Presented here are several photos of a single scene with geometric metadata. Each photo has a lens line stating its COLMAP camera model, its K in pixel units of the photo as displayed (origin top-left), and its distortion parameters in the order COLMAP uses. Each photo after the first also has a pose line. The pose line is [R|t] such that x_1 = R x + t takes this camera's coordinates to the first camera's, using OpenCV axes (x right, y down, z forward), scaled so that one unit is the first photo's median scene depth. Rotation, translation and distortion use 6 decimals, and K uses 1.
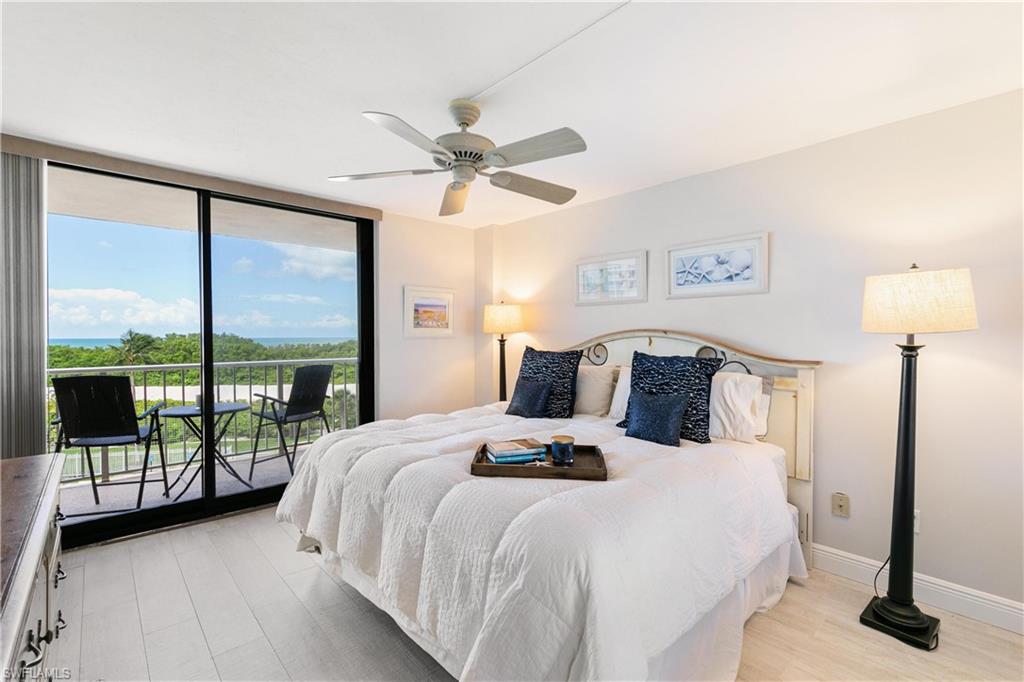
lens RADIAL K [[458.7, 0, 514.2], [0, 458.7, 339.4], [0, 0, 1]] dist [0.010953, -0.003540]
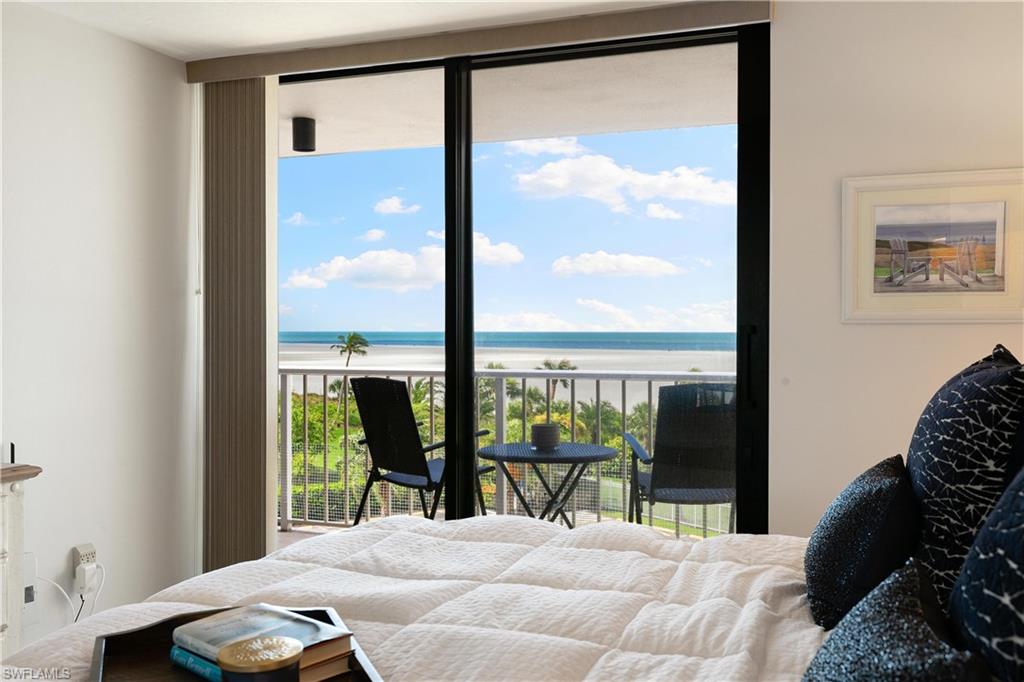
lens RADIAL K [[984.1, 0, 519.4], [0, 984.1, 337.7], [0, 0, 1]] dist [0.006557, 0.000000]
pose [[0.437810, 0.010276, -0.899009, 0.374149], [-0.007804, 0.999940, 0.007629, 0.005654], [0.899034, 0.003676, 0.437864, 0.449743]]
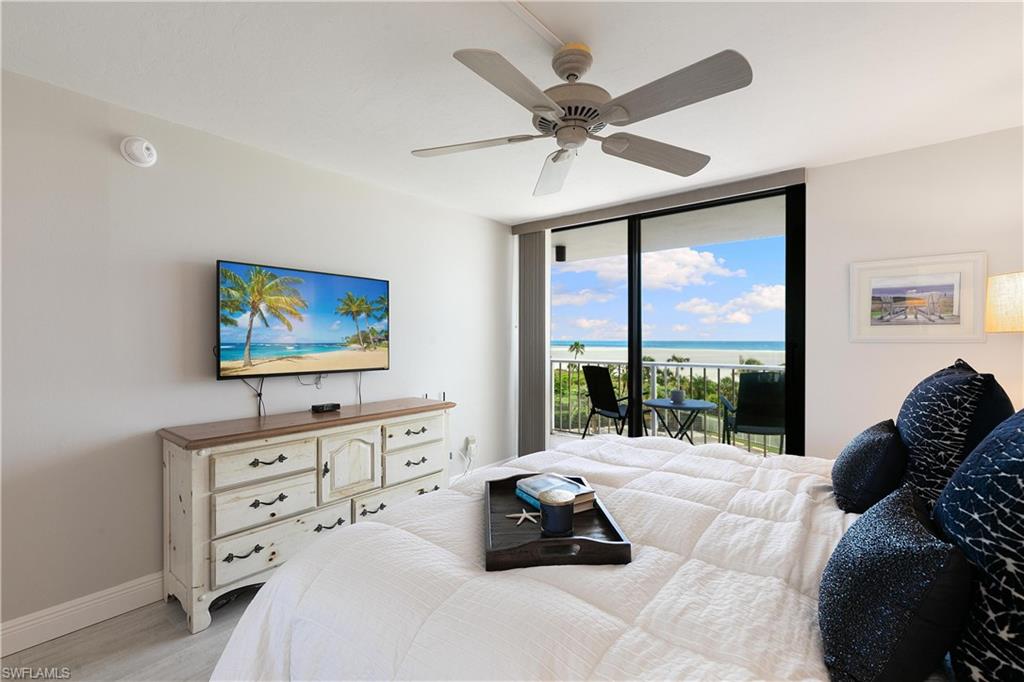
lens RADIAL K [[458.7, 0, 518.0], [0, 458.7, 339.4], [0, 0, 1]] dist [0.010953, -0.003540]
pose [[0.150346, 0.000863, -0.988633, 0.377419], [-0.010377, 0.999946, -0.000705, -0.000664], [0.988579, 0.010365, 0.150347, 0.439902]]
